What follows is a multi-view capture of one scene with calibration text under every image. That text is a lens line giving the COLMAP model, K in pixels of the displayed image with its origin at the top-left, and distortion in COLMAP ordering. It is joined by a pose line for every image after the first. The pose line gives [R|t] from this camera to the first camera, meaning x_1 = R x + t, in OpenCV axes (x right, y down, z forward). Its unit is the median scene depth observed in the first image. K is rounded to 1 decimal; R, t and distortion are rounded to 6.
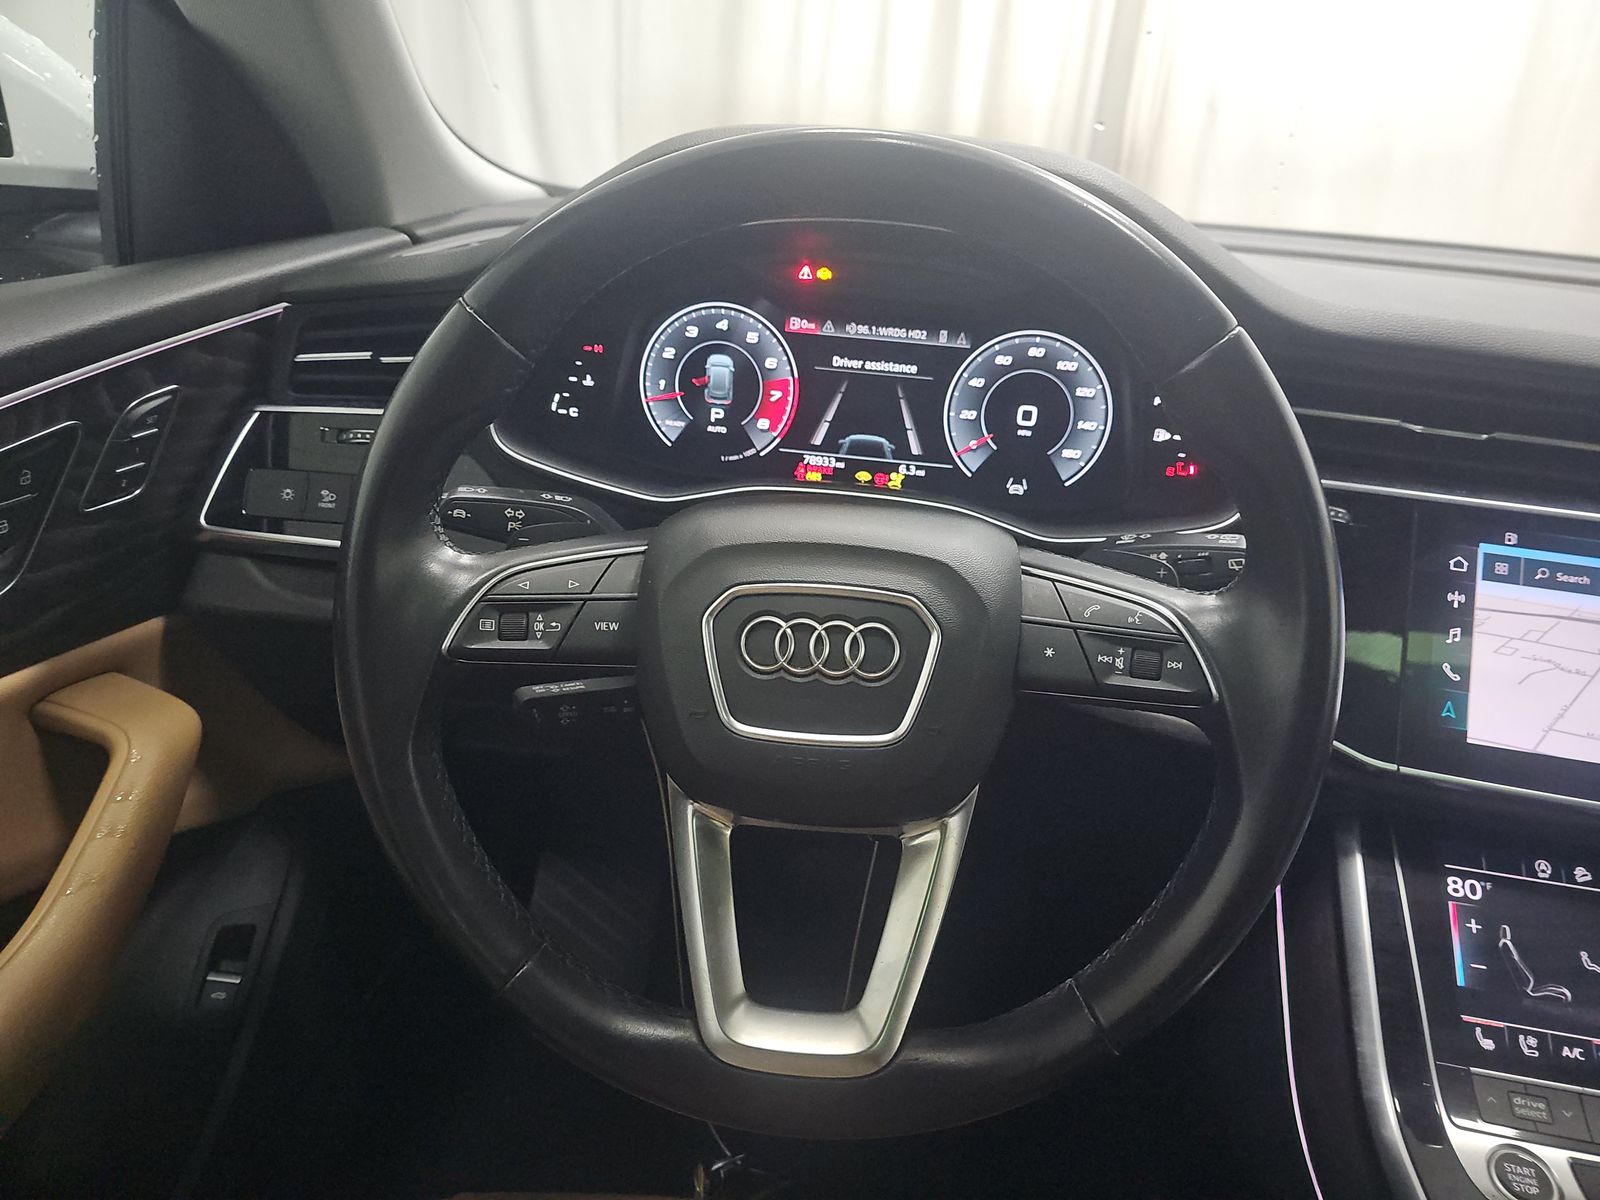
lens RADIAL K [[1060.7, 0, 827.0], [0, 1060.7, 606.0], [0, 0, 1]] dist [0.066864, -0.096705]
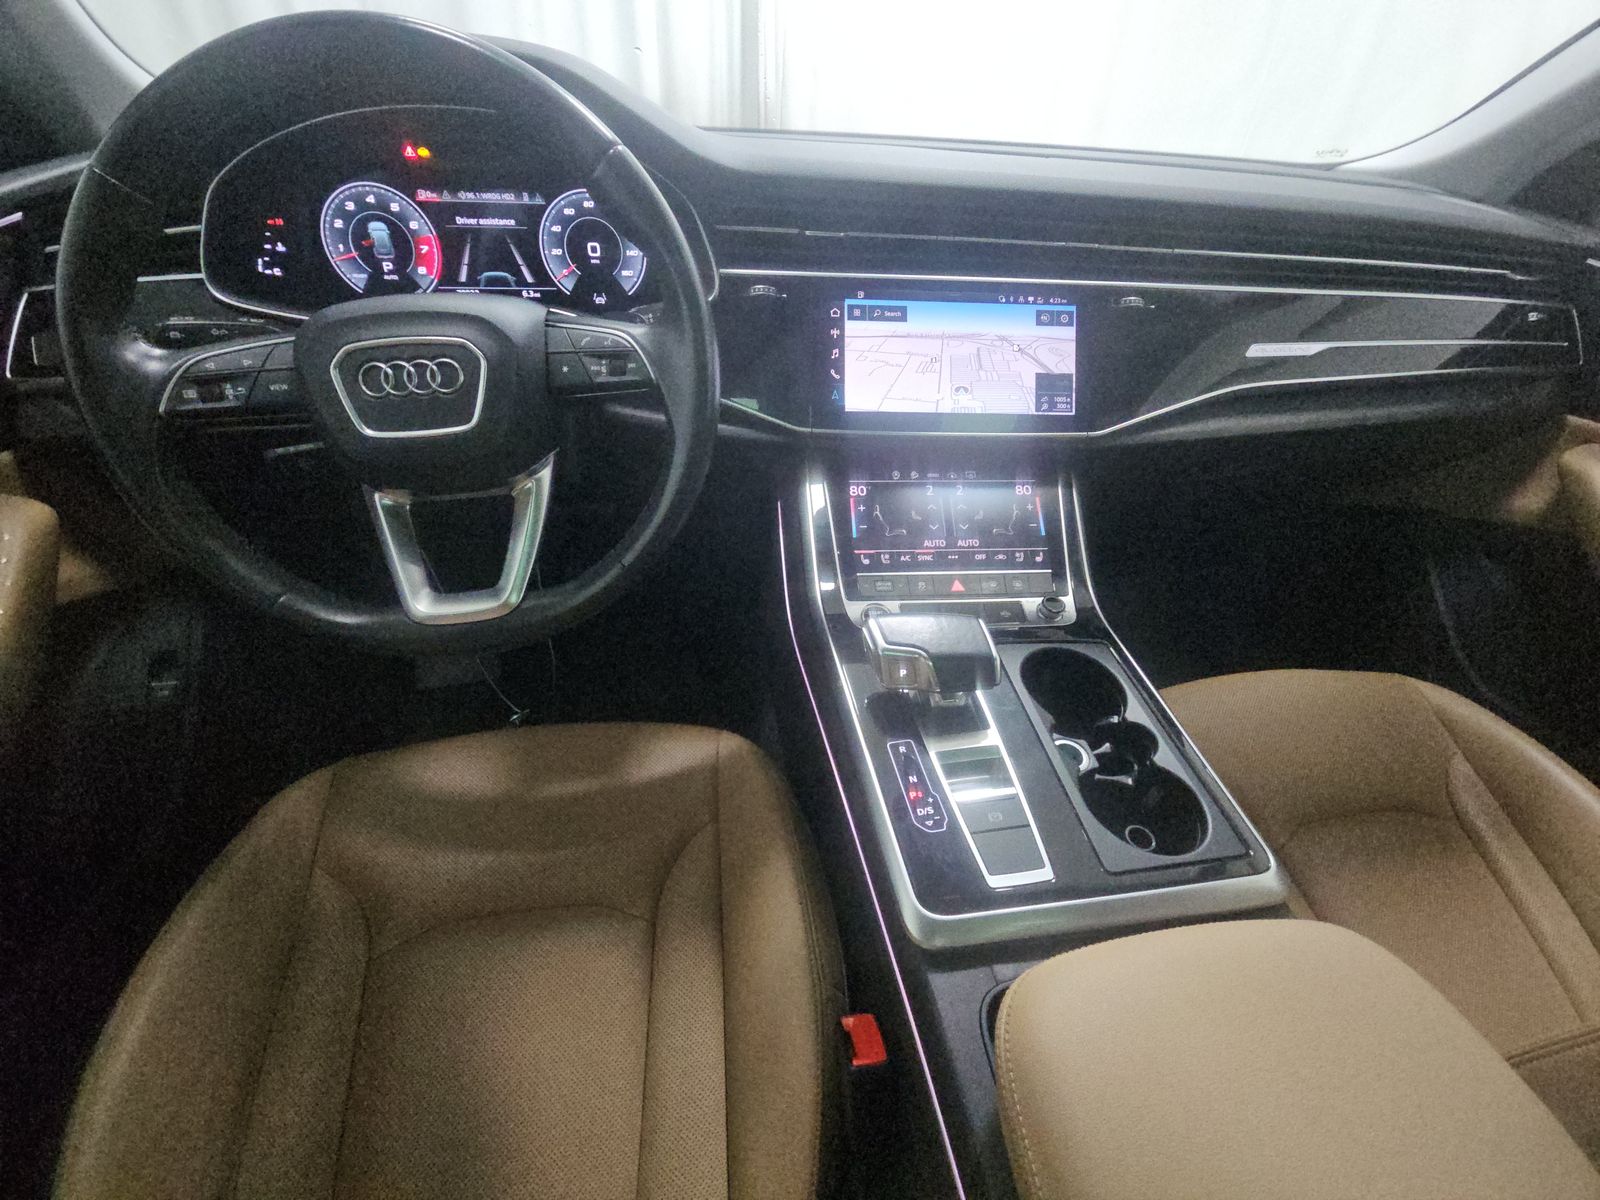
lens RADIAL K [[642.9, 0, 800.0], [0, 642.9, 600.0], [0, 0, 1]] dist [0.001207, 0.000005]
pose [[0.963396, -0.186580, 0.192500, 0.202229], [0.135450, 0.958441, 0.251086, 0.127364], [-0.231347, -0.215821, 0.948630, -0.107628]]
